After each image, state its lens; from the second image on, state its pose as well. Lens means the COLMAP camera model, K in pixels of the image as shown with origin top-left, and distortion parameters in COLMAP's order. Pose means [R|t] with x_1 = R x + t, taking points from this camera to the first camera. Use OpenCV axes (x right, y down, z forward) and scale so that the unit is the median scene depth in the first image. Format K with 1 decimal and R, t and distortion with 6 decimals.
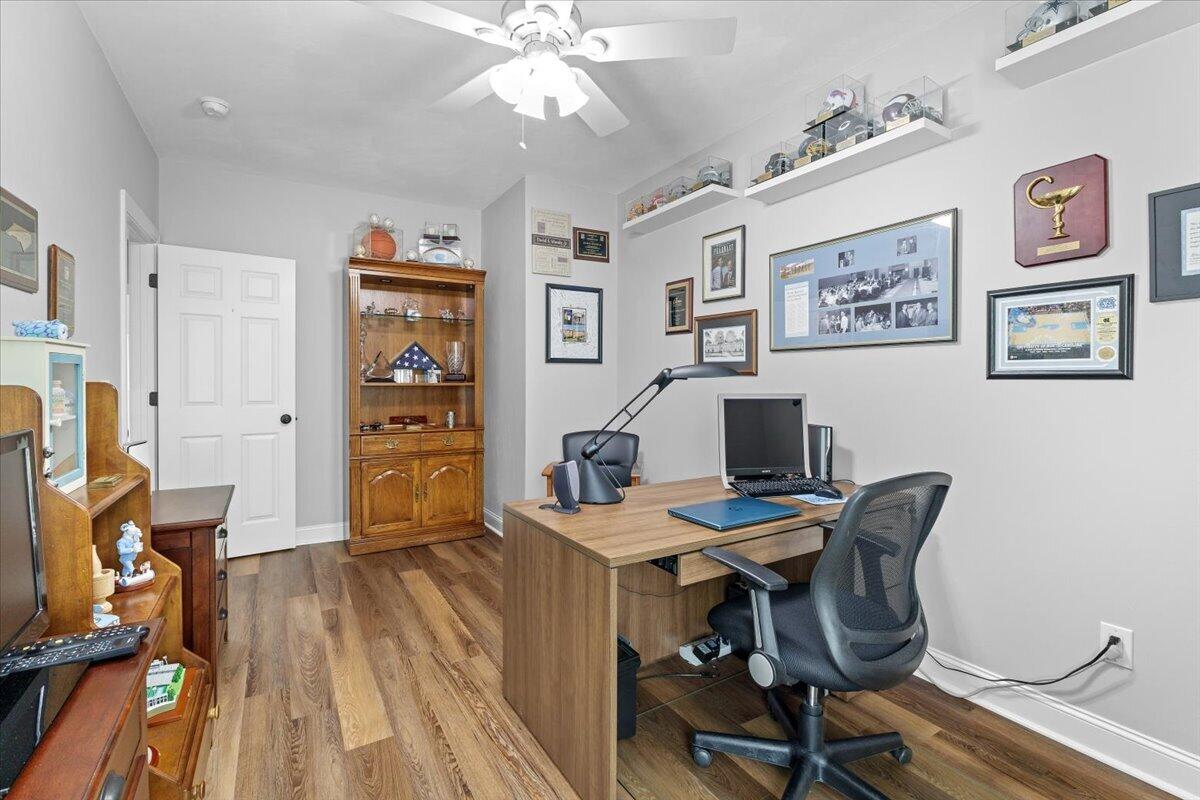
lens RADIAL K [[534.5, 0, 600.9], [0, 534.5, 380.1], [0, 0, 1]] dist [-0.003653, 0.000079]
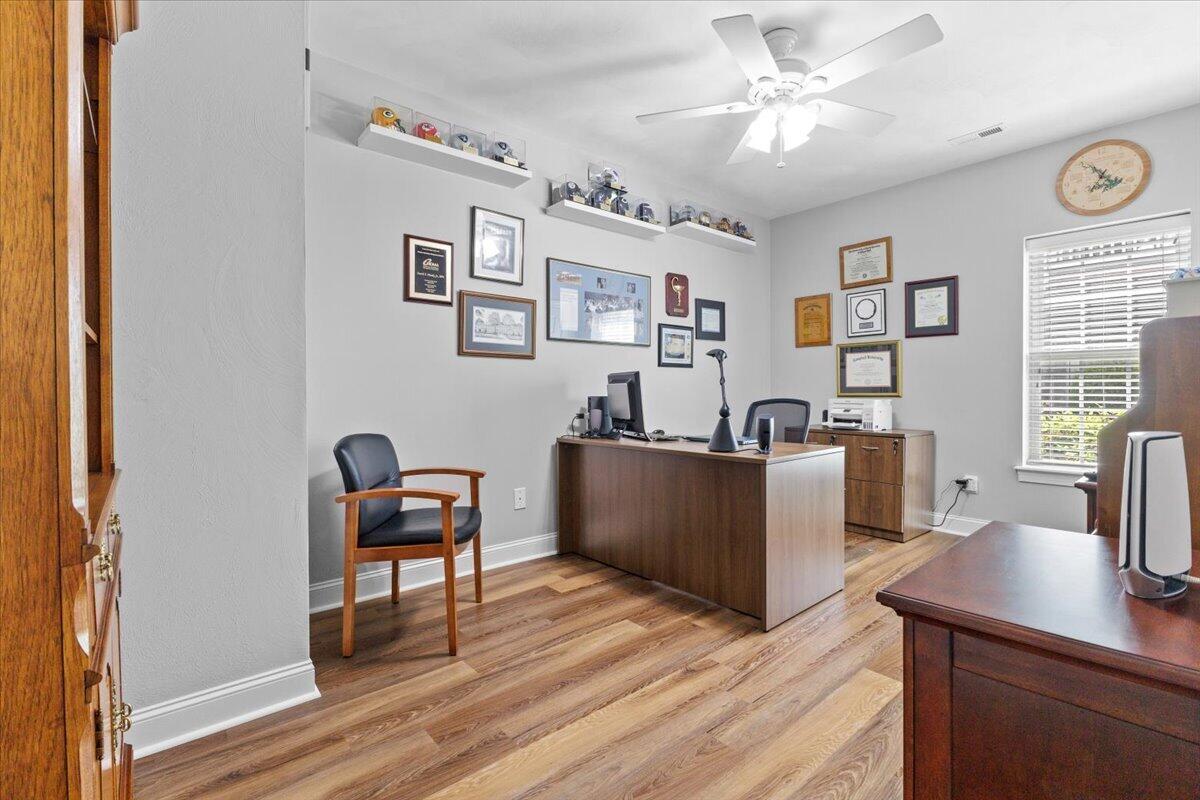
lens RADIAL K [[534.5, 0, 601.9], [0, 534.5, 393.3], [0, 0, 1]] dist [-0.003653, 0.000079]
pose [[-0.162552, -0.011147, 0.986637, -1.009071], [0.005322, 0.999912, 0.012174, 0.060573], [-0.986686, 0.007230, -0.162478, 1.248361]]
